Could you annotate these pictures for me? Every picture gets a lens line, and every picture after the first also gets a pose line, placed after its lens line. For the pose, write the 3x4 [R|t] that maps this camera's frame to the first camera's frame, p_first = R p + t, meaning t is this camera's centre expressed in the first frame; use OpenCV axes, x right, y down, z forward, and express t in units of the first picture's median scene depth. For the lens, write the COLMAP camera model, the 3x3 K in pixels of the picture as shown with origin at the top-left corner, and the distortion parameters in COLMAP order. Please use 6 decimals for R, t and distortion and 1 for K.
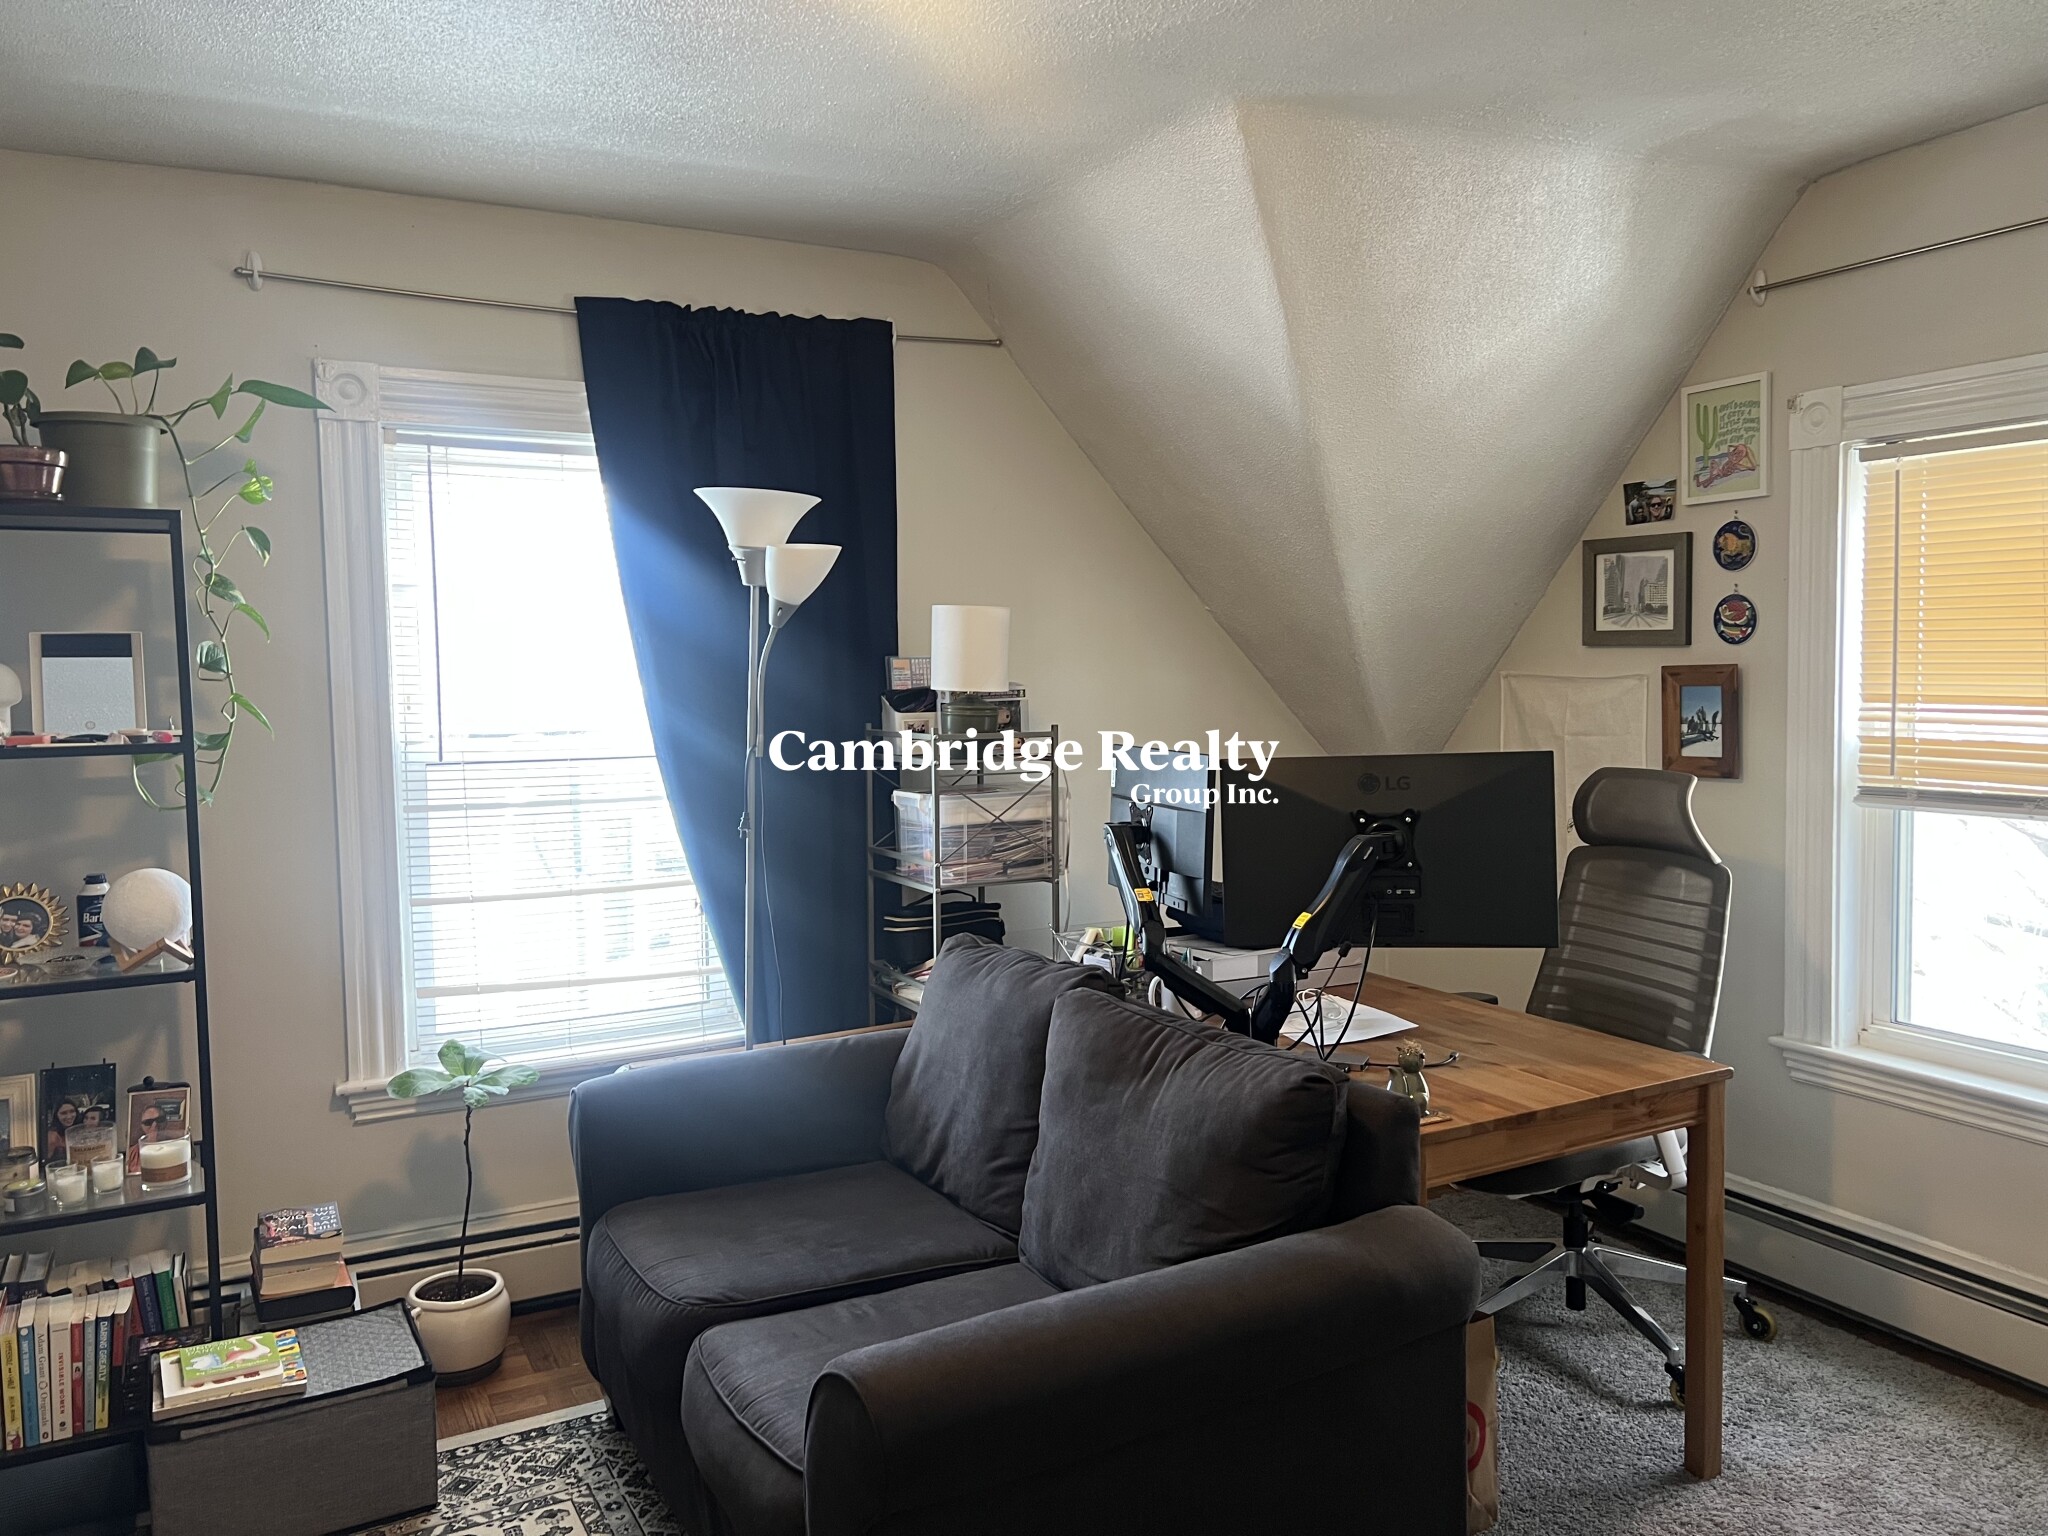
lens RADIAL K [[1509.4, 0, 1039.5], [0, 1509.4, 756.8], [0, 0, 1]] dist [0.051201, -0.064472]
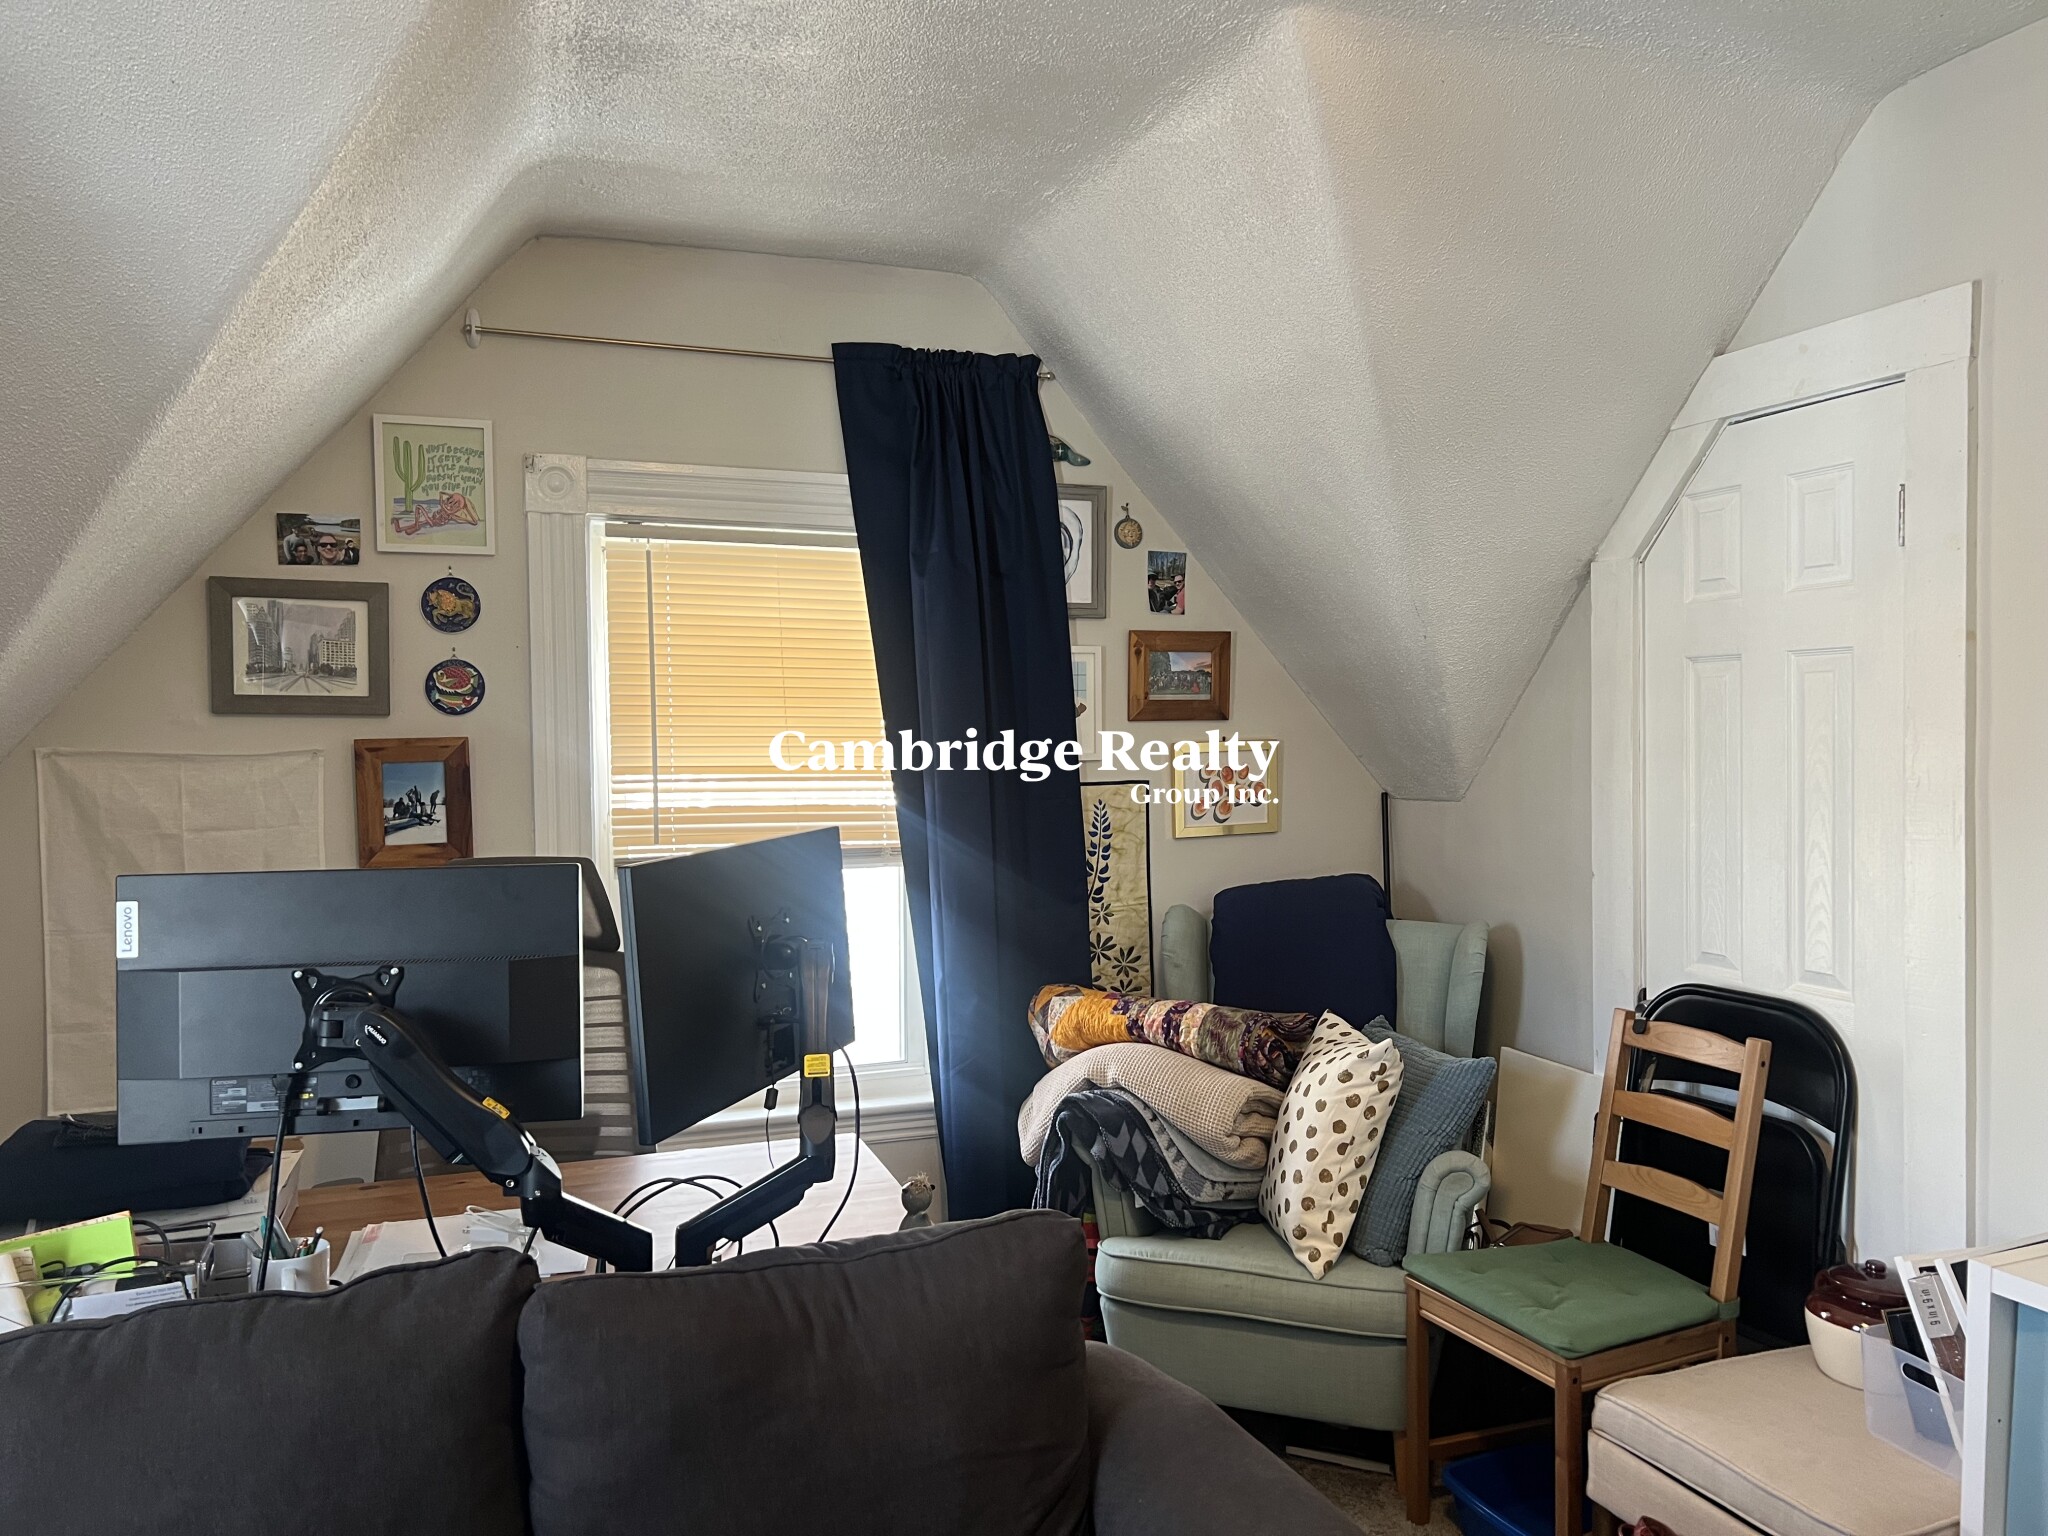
lens RADIAL K [[1509.4, 0, 1039.5], [0, 1509.4, 756.8], [0, 0, 1]] dist [0.051201, -0.064472]
pose [[0.155119, -0.010078, 0.987844, -0.367223], [0.063278, 0.997996, 0.000245, -0.027655], [-0.985867, 0.062470, 0.155446, 0.517986]]
